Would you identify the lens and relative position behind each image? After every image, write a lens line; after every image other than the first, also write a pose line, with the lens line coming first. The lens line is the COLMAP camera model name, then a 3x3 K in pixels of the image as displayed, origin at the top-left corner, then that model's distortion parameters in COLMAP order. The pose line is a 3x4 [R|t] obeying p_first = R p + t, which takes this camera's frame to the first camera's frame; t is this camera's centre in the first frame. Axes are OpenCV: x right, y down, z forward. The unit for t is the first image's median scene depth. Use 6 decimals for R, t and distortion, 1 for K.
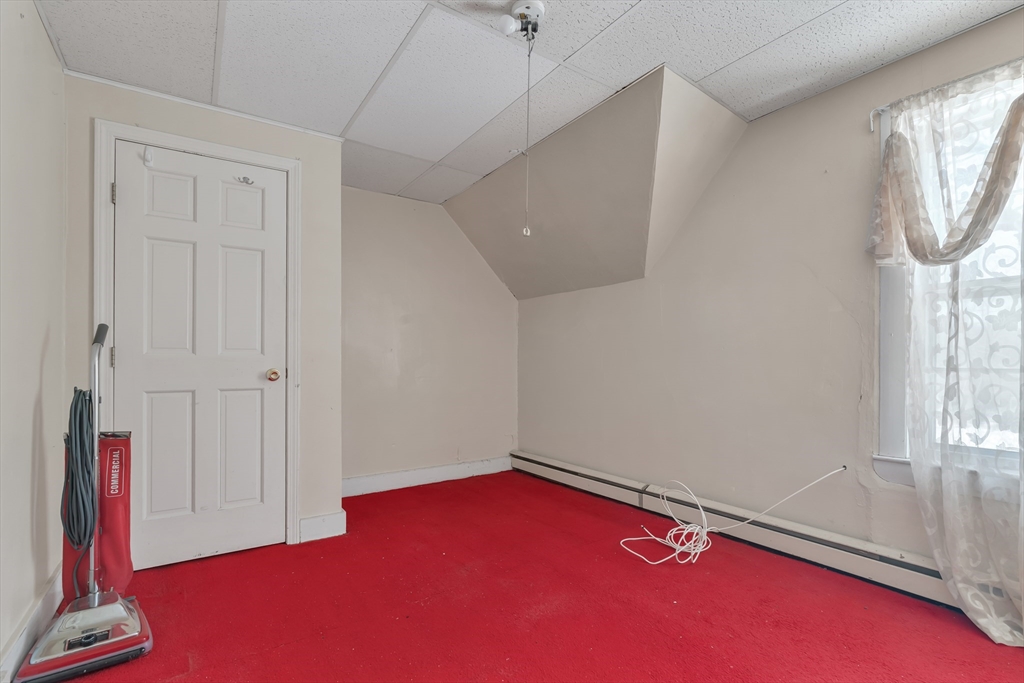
lens RADIAL K [[478.1, 0, 518.6], [0, 478.1, 363.8], [0, 0, 1]] dist [-0.002275, 0.000863]
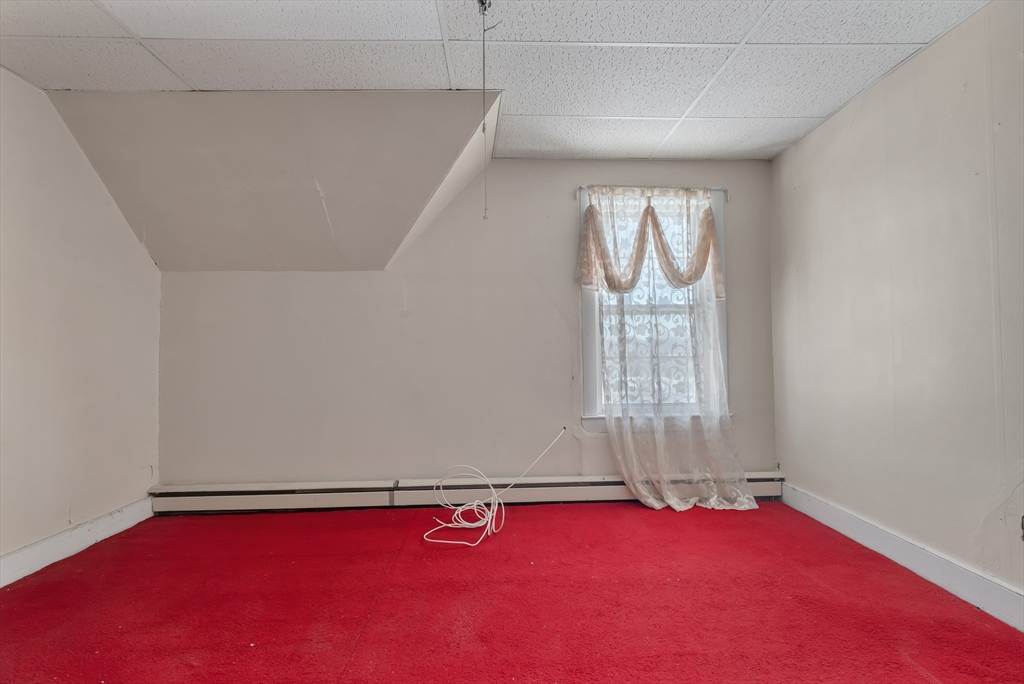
lens RADIAL K [[477.0, 0, 512.0], [0, 477.0, 342.0], [0, 0, 1]] dist [-0.012429, 0.000329]
pose [[0.538344, 0.011074, 0.842653, -0.637811], [0.016557, 0.999582, -0.023714, -0.007320], [-0.842563, 0.026718, 0.537935, 0.391743]]
